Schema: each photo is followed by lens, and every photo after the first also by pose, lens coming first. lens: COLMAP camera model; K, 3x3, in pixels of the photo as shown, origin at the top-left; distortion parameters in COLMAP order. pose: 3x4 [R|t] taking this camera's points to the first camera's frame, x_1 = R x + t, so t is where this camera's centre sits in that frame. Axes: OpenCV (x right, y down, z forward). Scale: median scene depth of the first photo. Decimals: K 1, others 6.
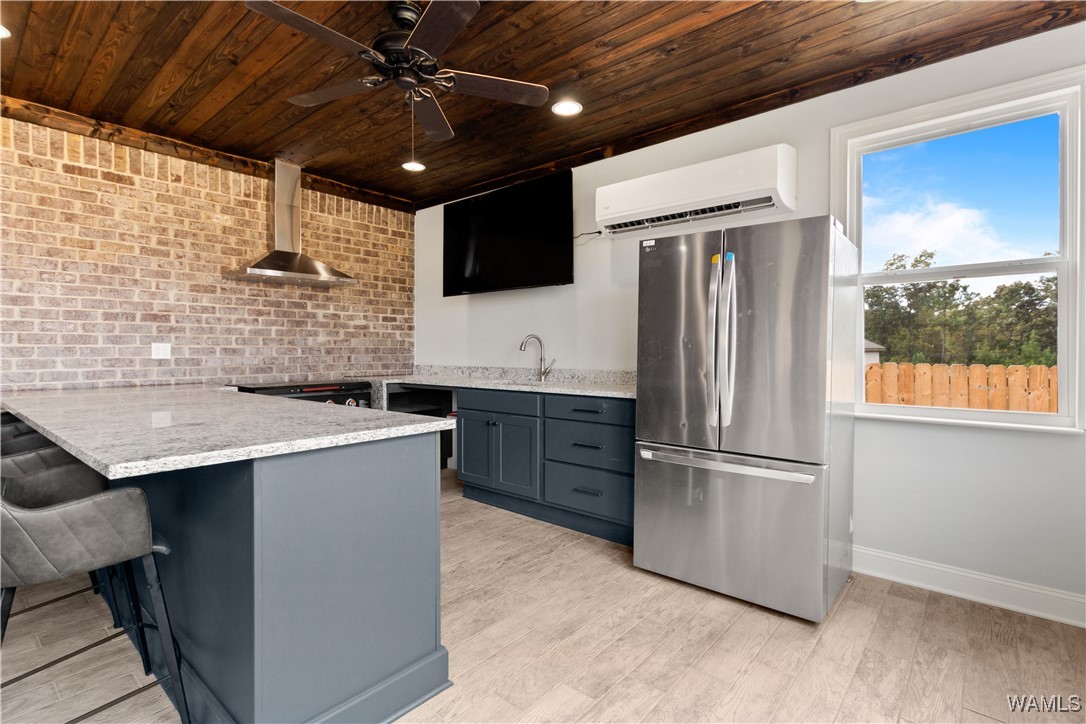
lens RADIAL K [[517.7, 0, 542.6], [0, 517.7, 355.0], [0, 0, 1]] dist [0.014369, -0.003203]
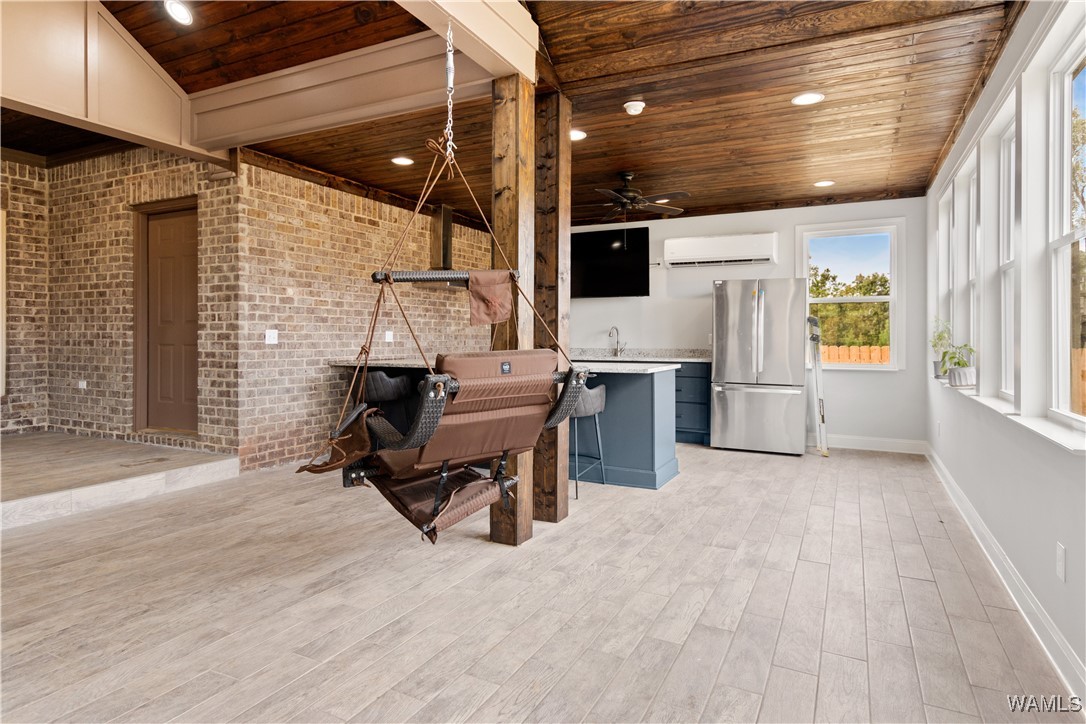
lens RADIAL K [[619.1, 0, 536.3], [0, 619.1, 337.2], [0, 0, 1]] dist [0.015617, -0.002590]
pose [[0.972124, 0.001155, 0.234465, -0.727316], [0.001129, 0.999953, -0.009608, 0.011433], [-0.234465, 0.009605, 0.972077, -0.806745]]
